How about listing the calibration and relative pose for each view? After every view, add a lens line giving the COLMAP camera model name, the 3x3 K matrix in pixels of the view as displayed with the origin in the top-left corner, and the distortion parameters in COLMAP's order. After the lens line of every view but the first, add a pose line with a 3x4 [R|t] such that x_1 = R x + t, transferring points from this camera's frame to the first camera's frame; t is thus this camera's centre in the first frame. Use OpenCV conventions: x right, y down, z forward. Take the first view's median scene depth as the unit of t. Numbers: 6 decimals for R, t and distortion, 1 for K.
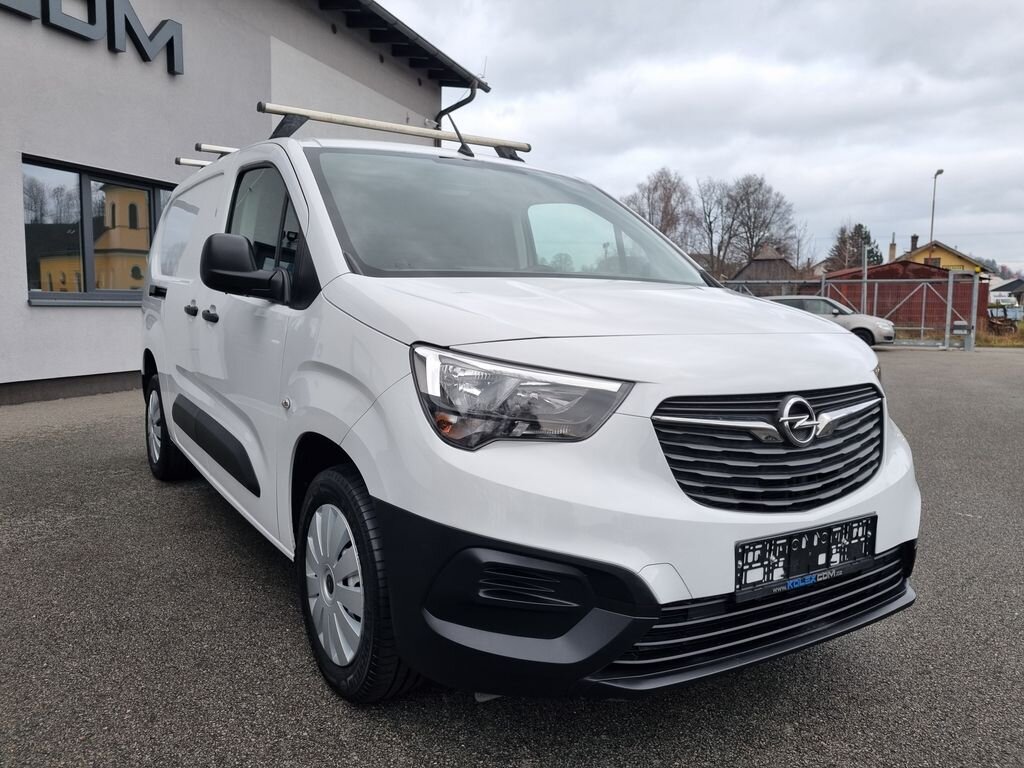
lens RADIAL K [[778.7, 0, 496.6], [0, 778.7, 396.7], [0, 0, 1]] dist [0.033335, -0.007917]
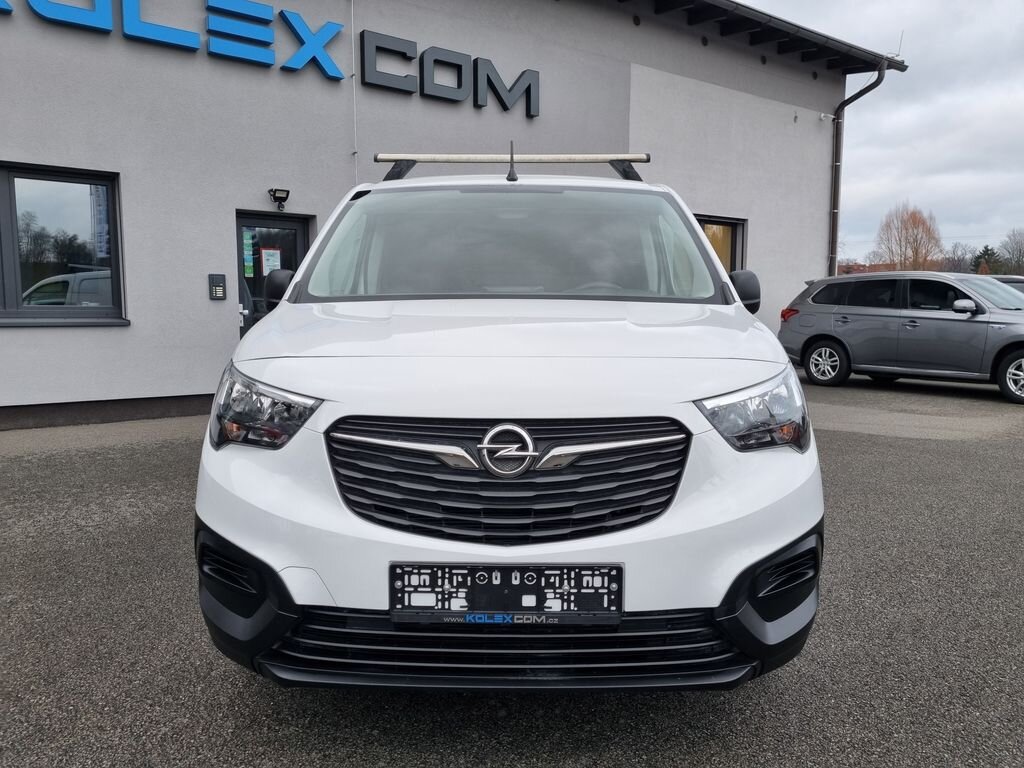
lens RADIAL K [[767.2, 0, 485.2], [0, 767.2, 405.1], [0, 0, 1]] dist [0.033167, -0.002721]
pose [[0.834996, 0.051942, -0.547799, 0.883451], [-0.052974, 0.998499, 0.013929, -0.035483], [0.547701, 0.017388, 0.836494, 0.211227]]
